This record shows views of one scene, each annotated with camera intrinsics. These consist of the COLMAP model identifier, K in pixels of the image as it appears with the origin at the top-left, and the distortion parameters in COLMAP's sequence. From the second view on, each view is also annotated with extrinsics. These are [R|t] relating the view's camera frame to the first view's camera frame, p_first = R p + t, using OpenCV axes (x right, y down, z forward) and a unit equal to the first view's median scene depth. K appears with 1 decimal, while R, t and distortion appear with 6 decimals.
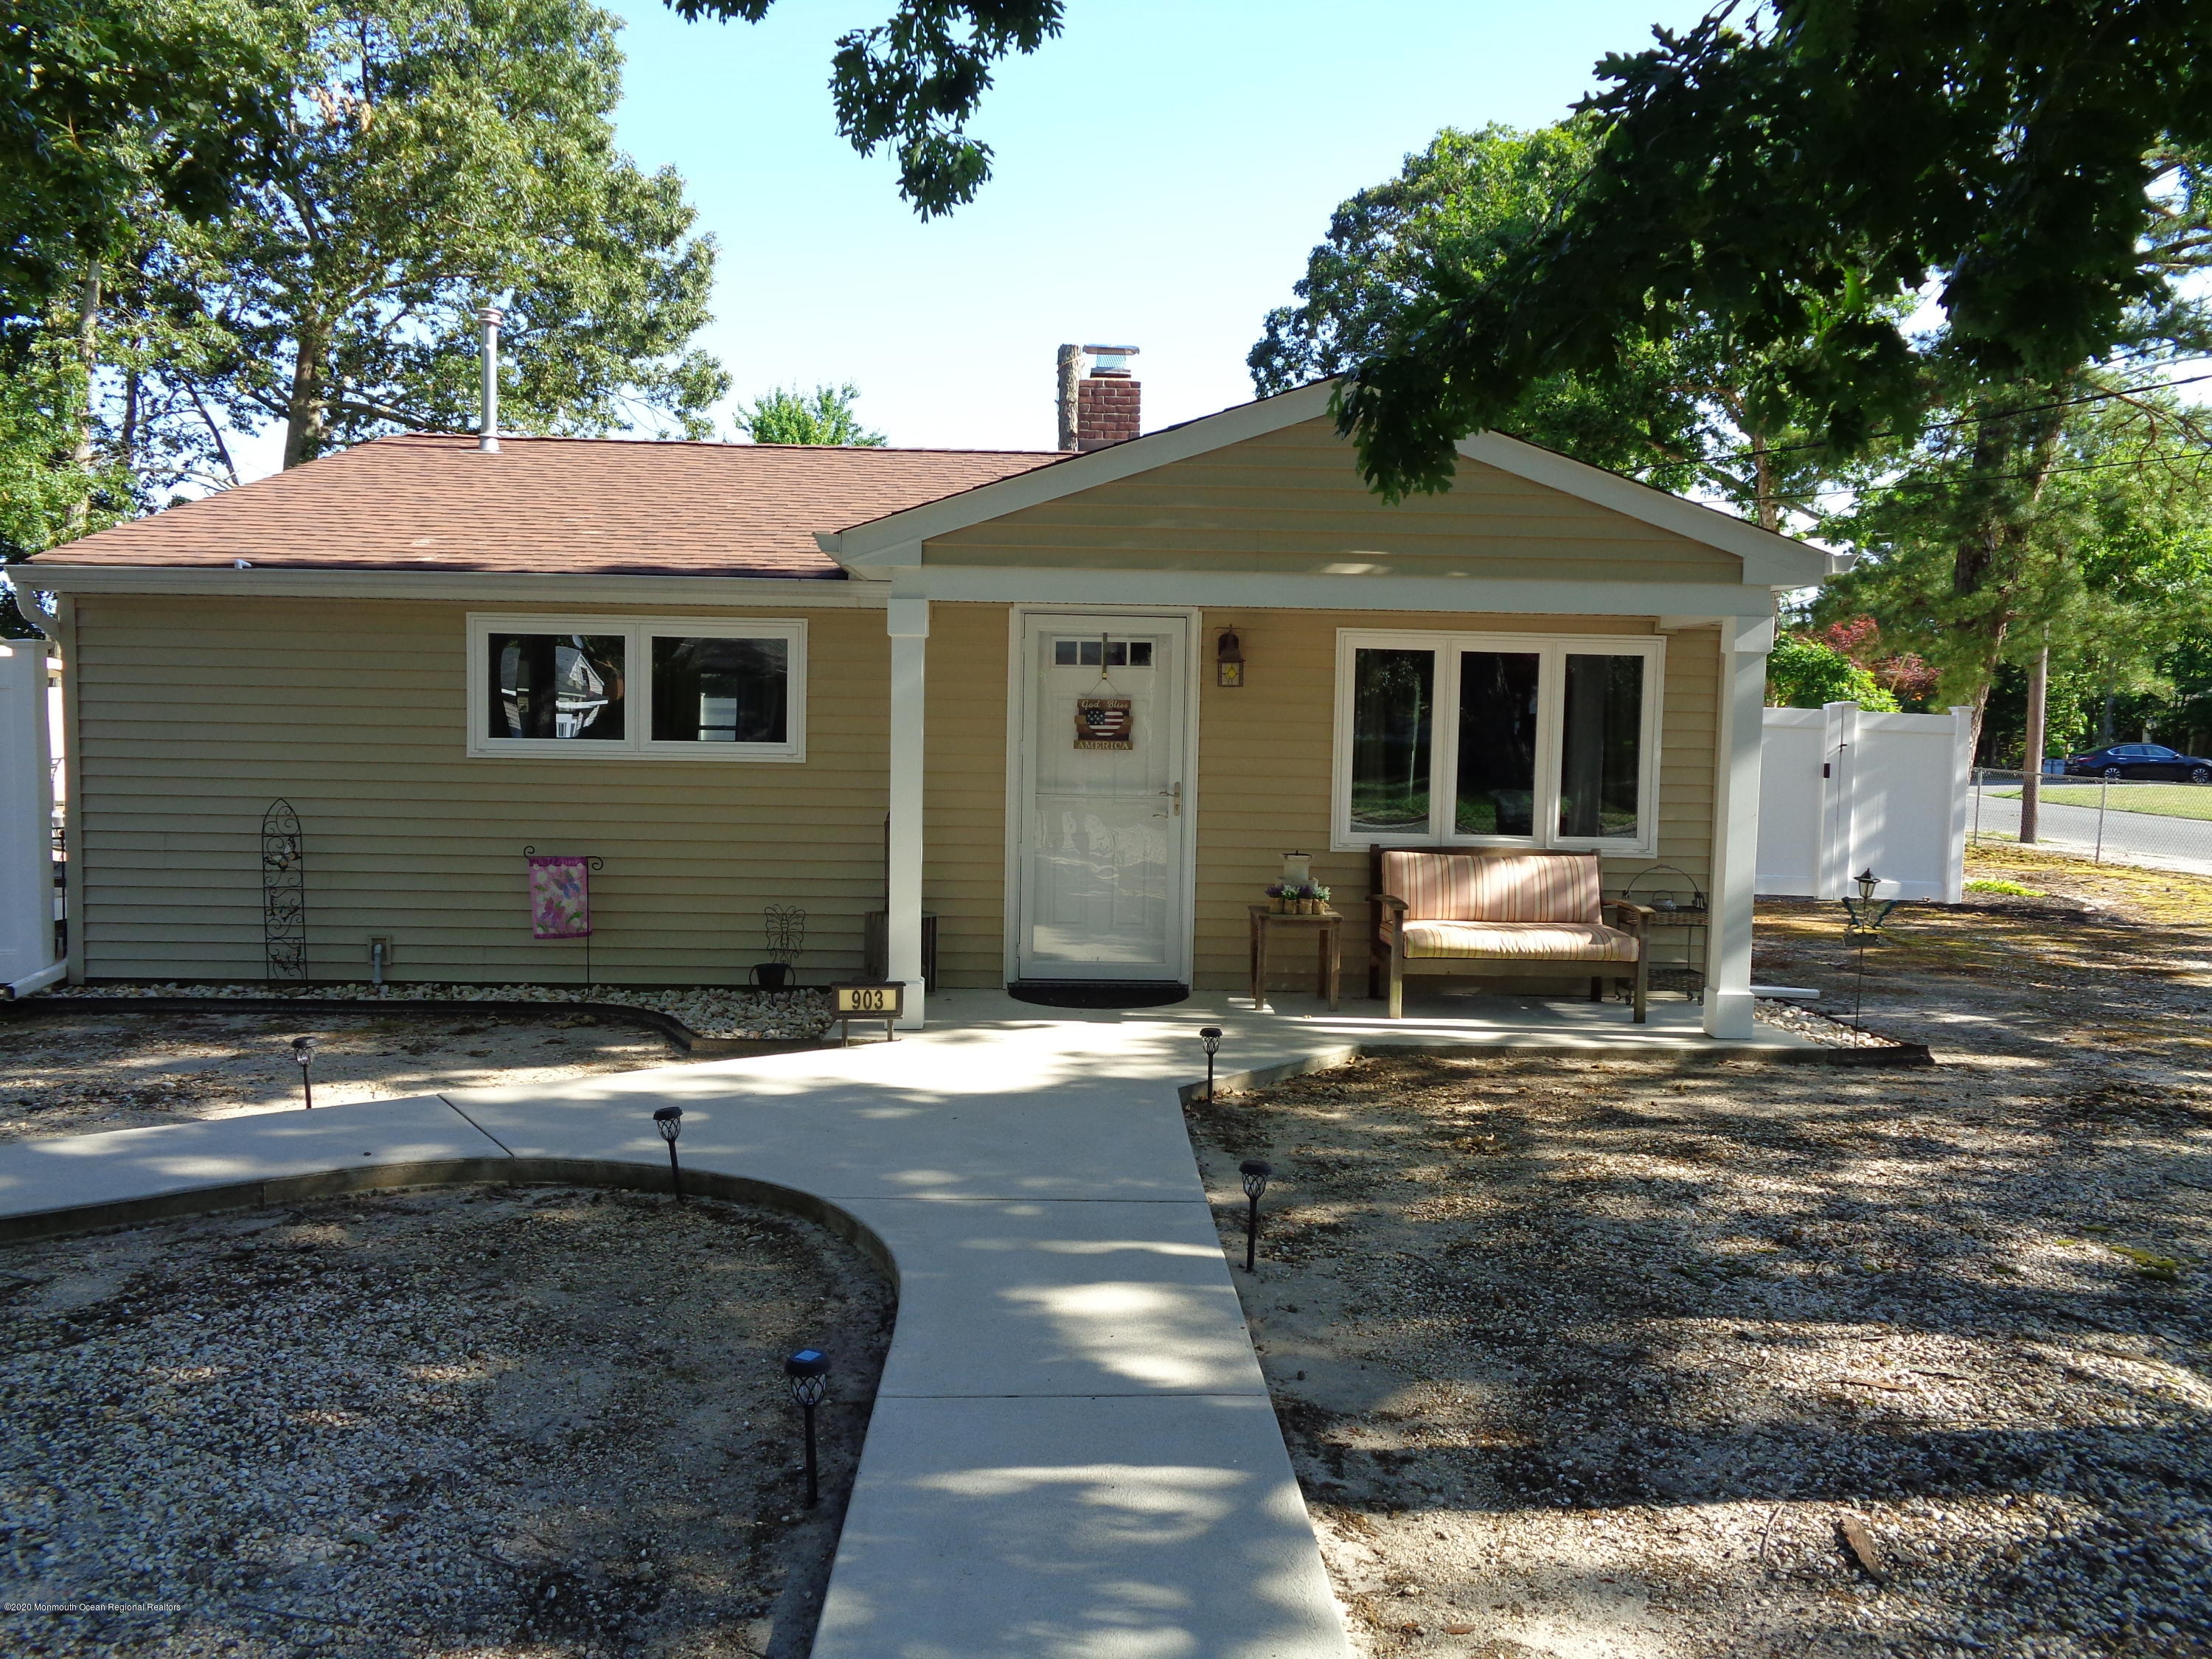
lens RADIAL K [[1681.5, 0, 1101.1], [0, 1681.5, 811.6], [0, 0, 1]] dist [-0.000342, 0.017885]
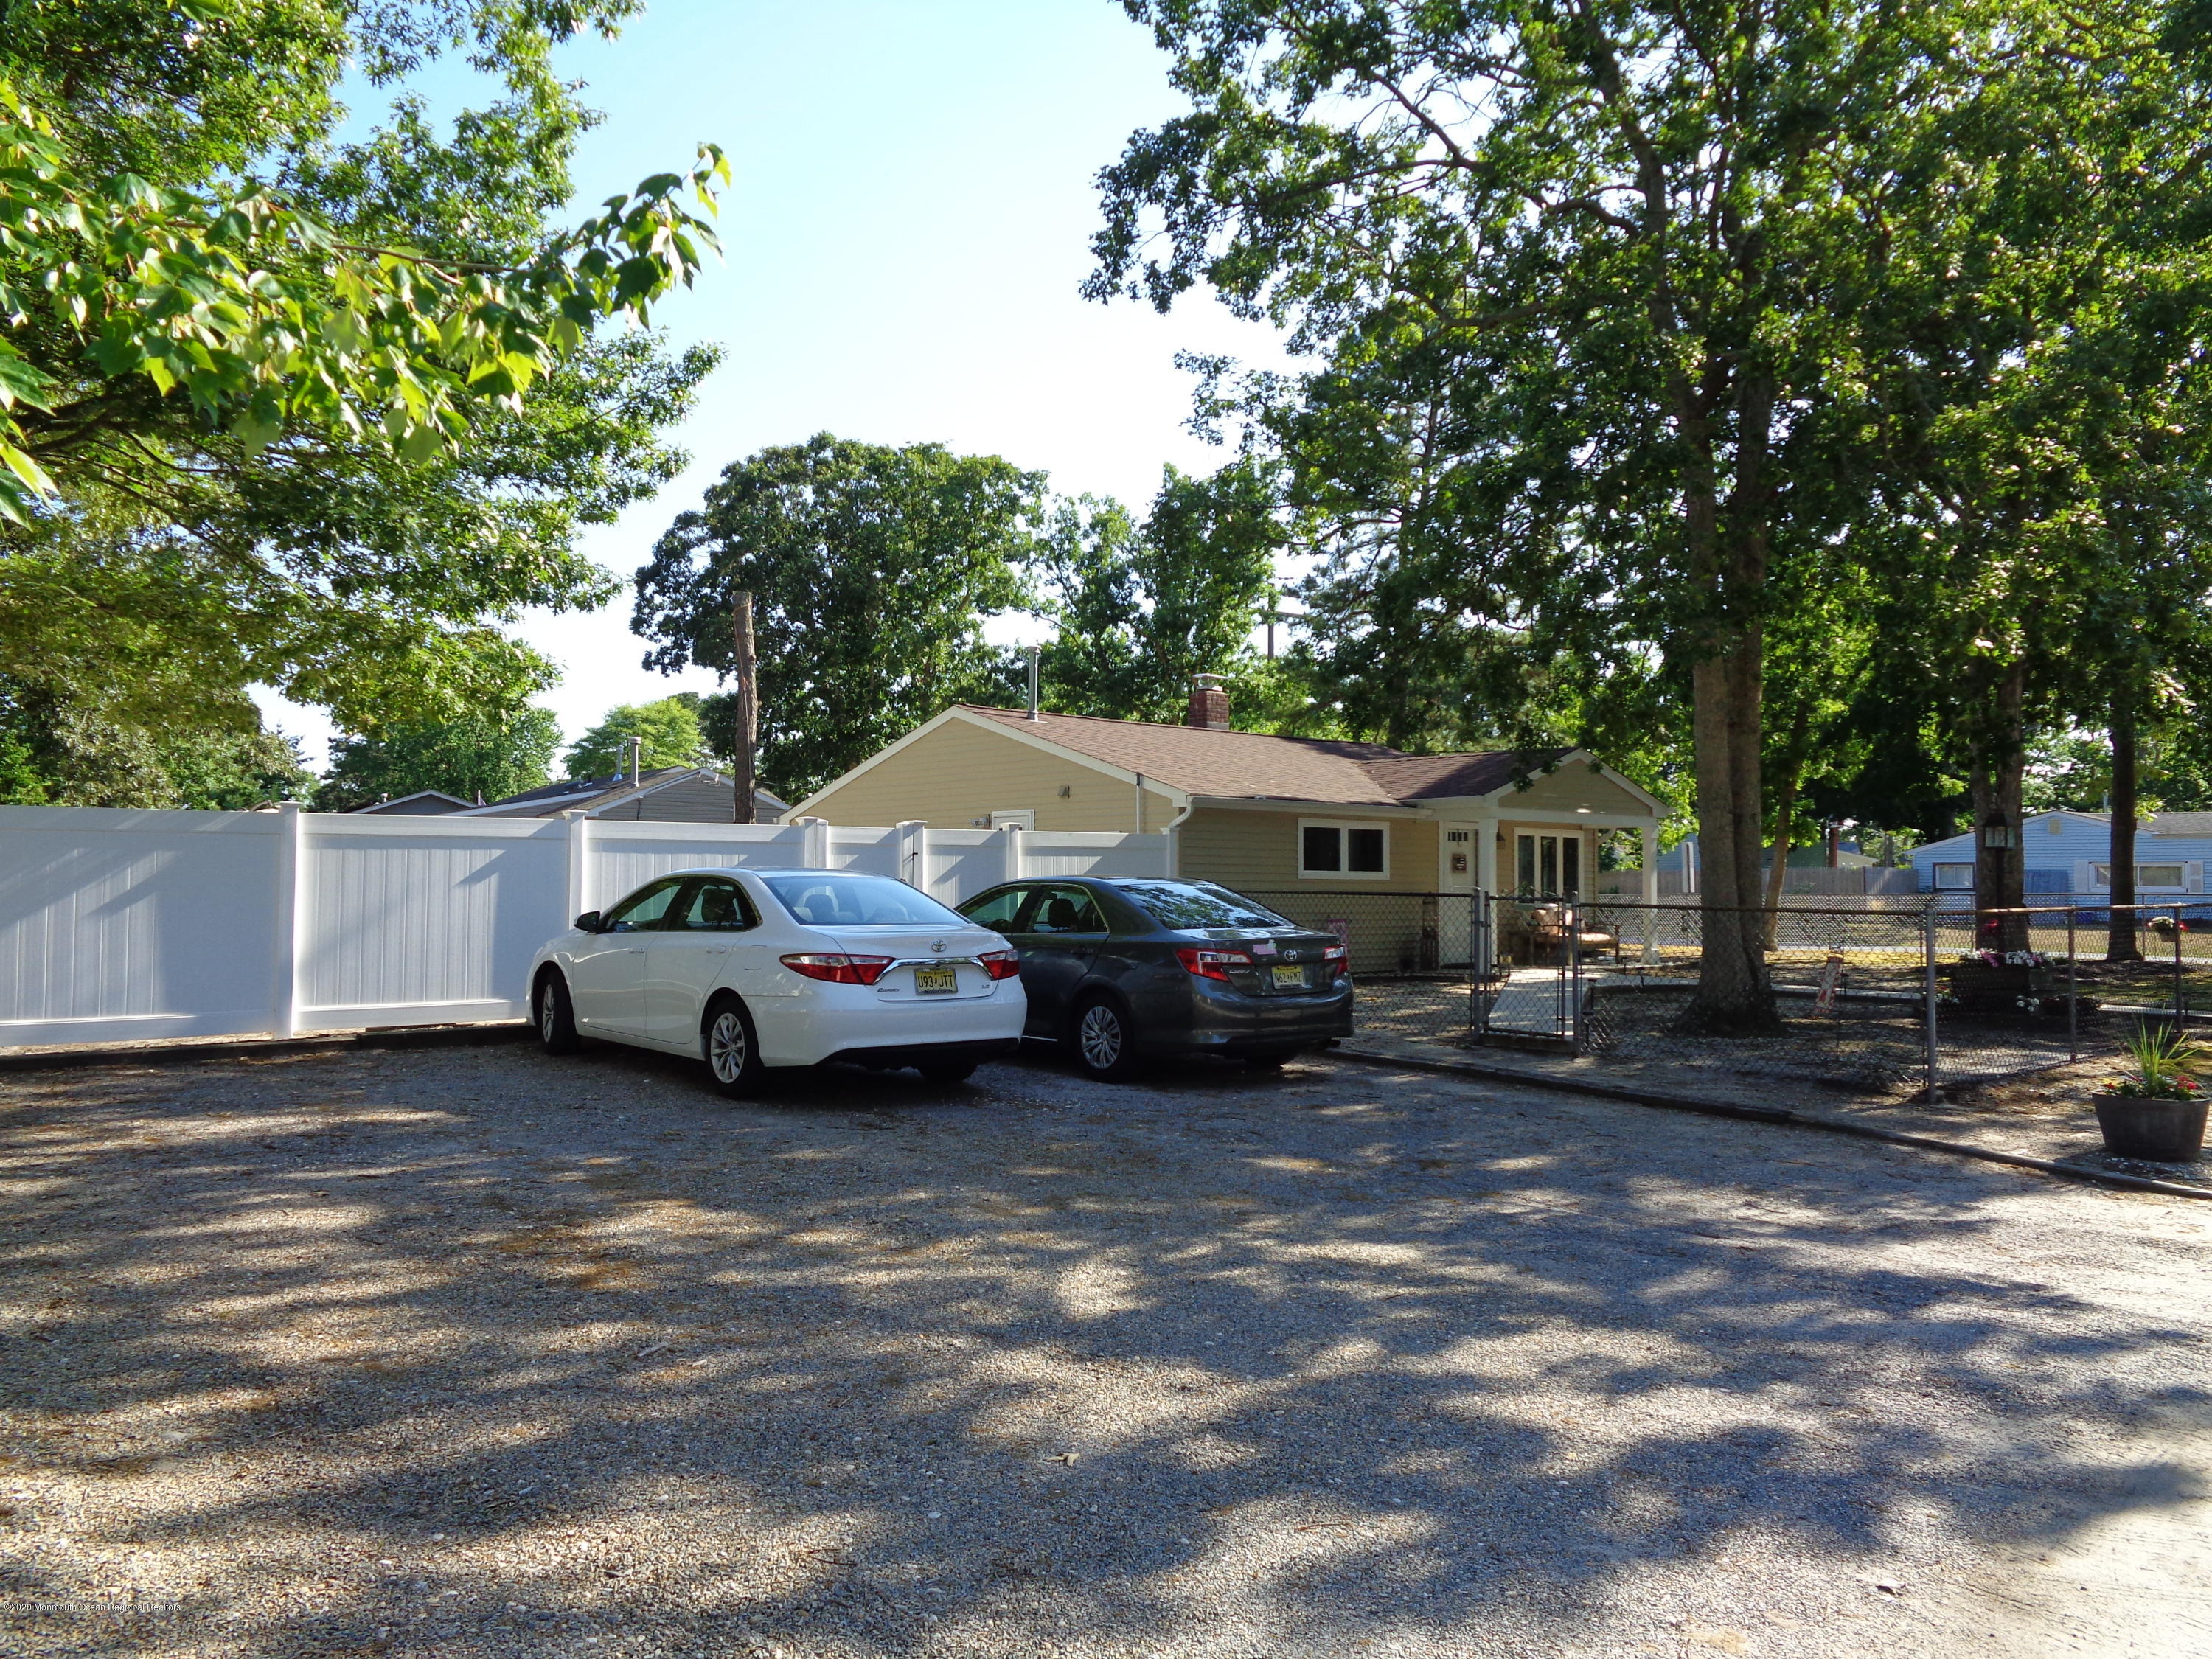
lens RADIAL K [[1681.5, 0, 1119.3], [0, 1681.5, 823.2], [0, 0, 1]] dist [-0.000342, 0.017885]
pose [[0.763717, 0.010315, 0.645468, -2.098613], [0.045720, 0.996497, -0.070020, 0.044480], [-0.643930, 0.082987, 0.760571, -0.647309]]
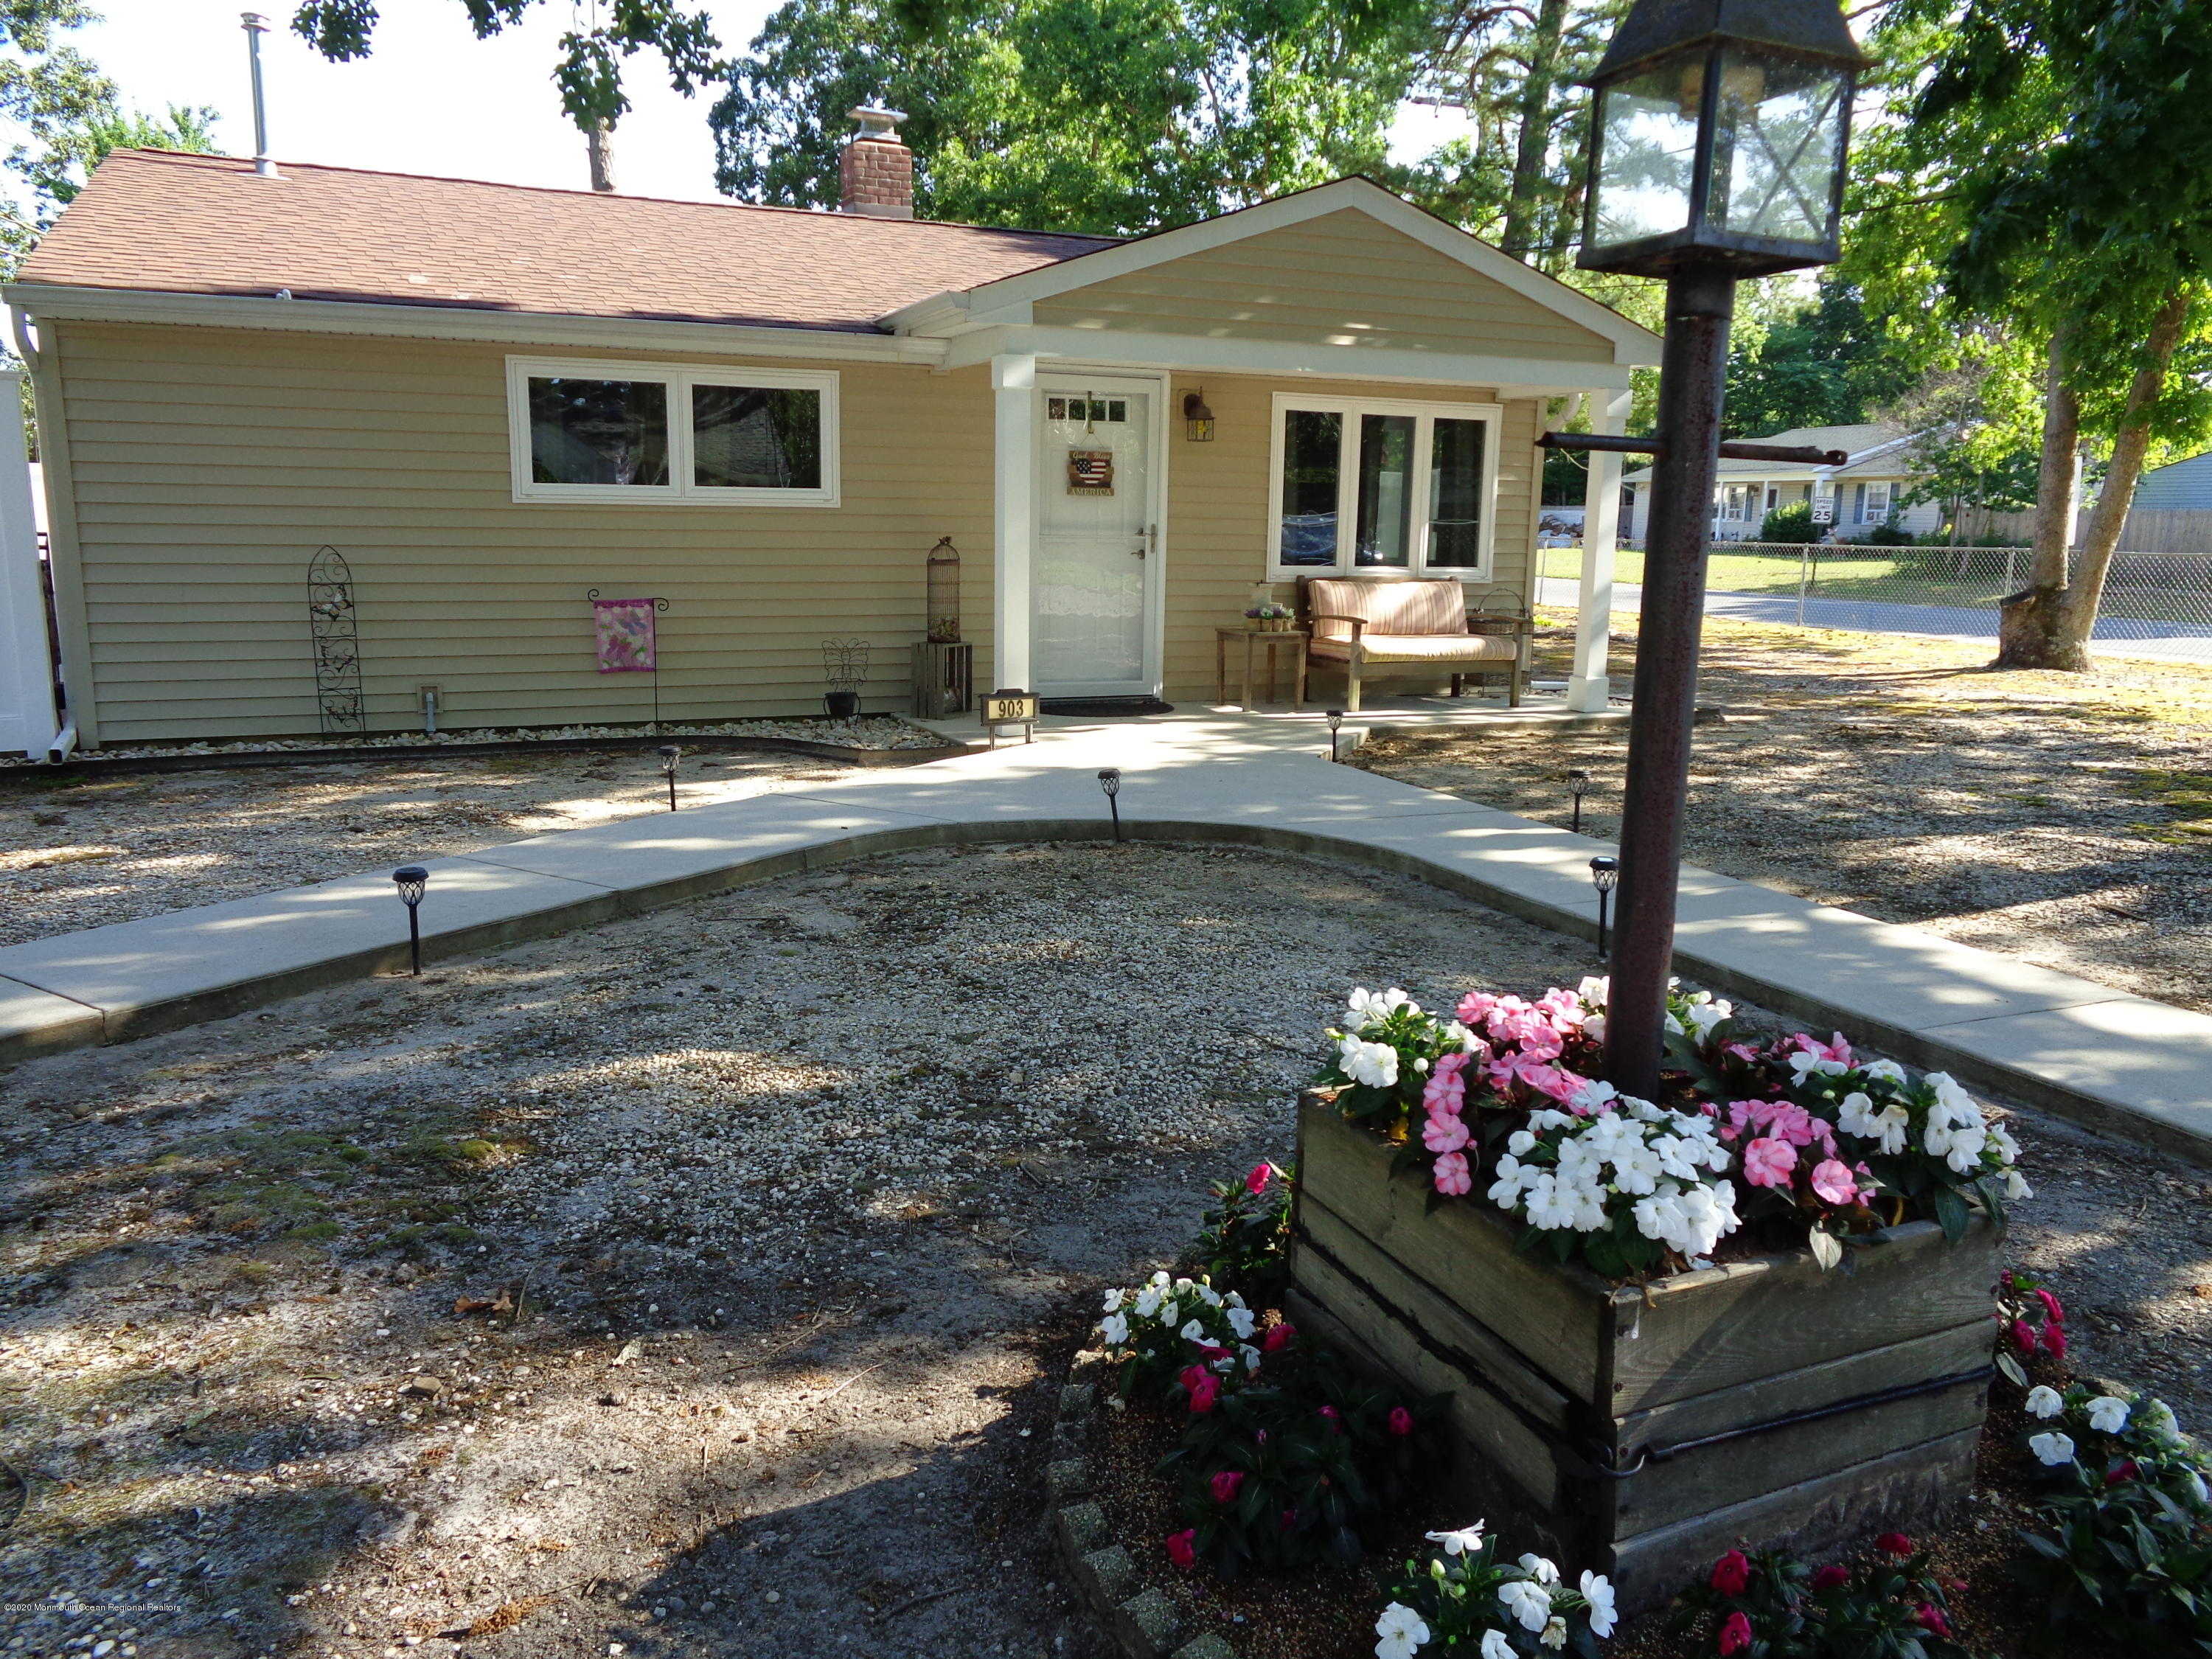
lens RADIAL K [[1681.5, 0, 1101.8], [0, 1681.5, 834.5], [0, 0, 1]] dist [-0.000342, 0.017885]
pose [[0.925983, -0.073984, 0.370245, -0.437135], [0.022467, 0.989673, 0.141573, 0.029562], [-0.376895, -0.122776, 0.918083, -0.082522]]
